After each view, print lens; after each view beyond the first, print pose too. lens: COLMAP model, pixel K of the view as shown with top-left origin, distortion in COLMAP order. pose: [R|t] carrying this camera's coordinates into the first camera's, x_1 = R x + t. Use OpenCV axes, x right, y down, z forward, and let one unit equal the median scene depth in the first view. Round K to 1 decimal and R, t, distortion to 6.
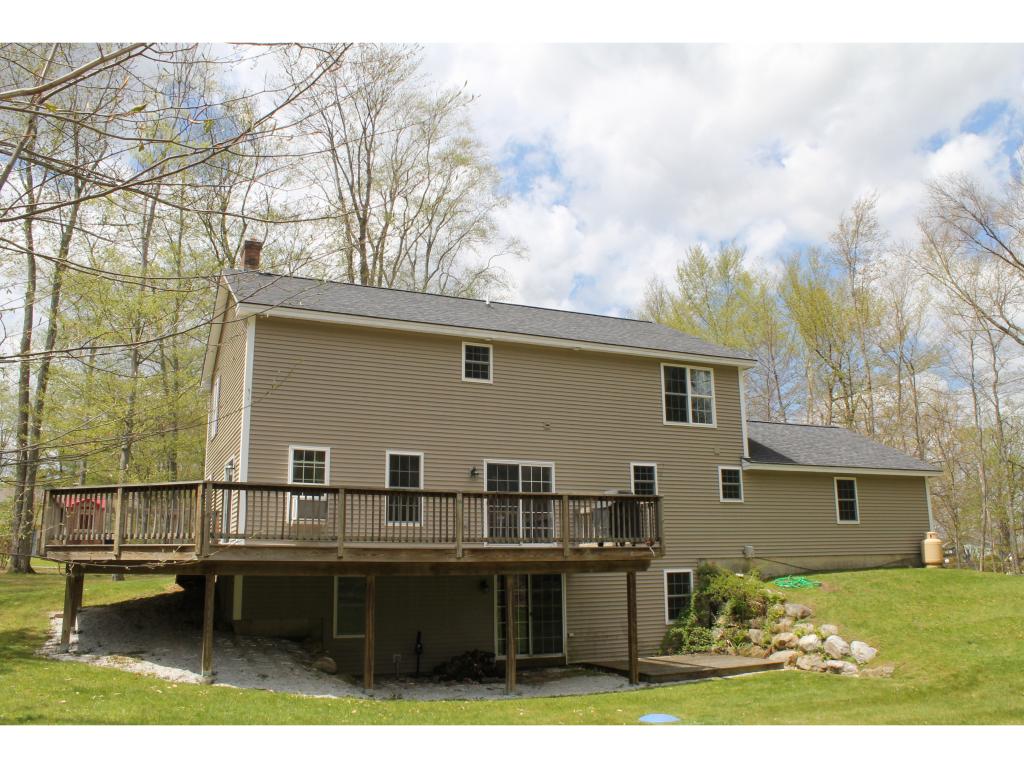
lens RADIAL K [[865.0, 0, 512.0], [0, 865.0, 384.0], [0, 0, 1]] dist [-0.164143, 0.136580]
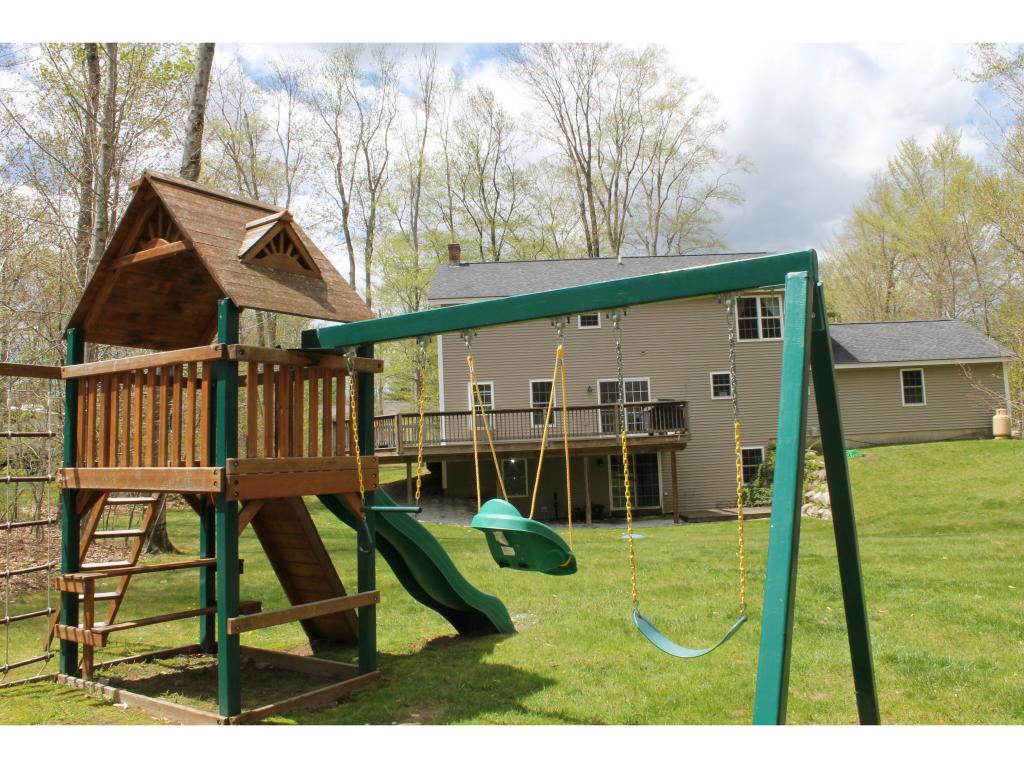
lens RADIAL K [[865.0, 0, 512.0], [0, 865.0, 384.0], [0, 0, 1]] dist [-0.164143, 0.136580]
pose [[0.907255, -0.065469, -0.415455, 0.447259], [0.121396, 0.986530, 0.109640, -0.086469], [0.402681, -0.149907, 0.902982, -0.410596]]
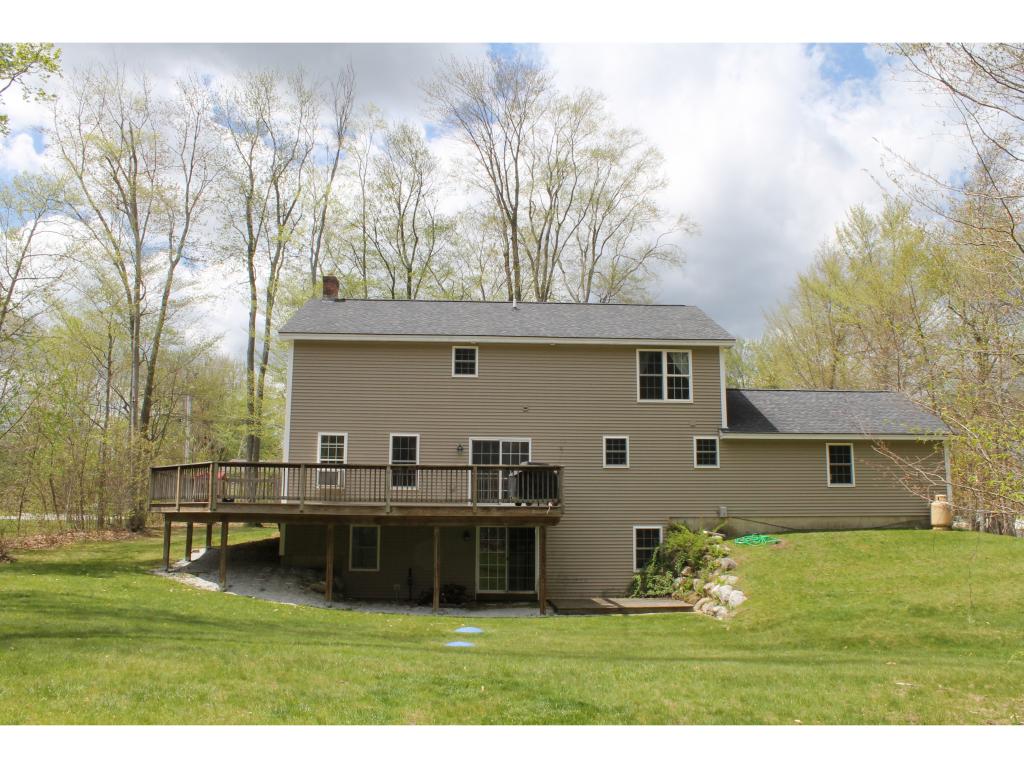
lens RADIAL K [[865.0, 0, 512.0], [0, 865.0, 384.0], [0, 0, 1]] dist [-0.164143, 0.136580]
pose [[0.926546, -0.047193, -0.373210, 0.495972], [0.064092, 0.997398, 0.032995, -0.029349], [0.370682, -0.054491, 0.927160, -0.156243]]
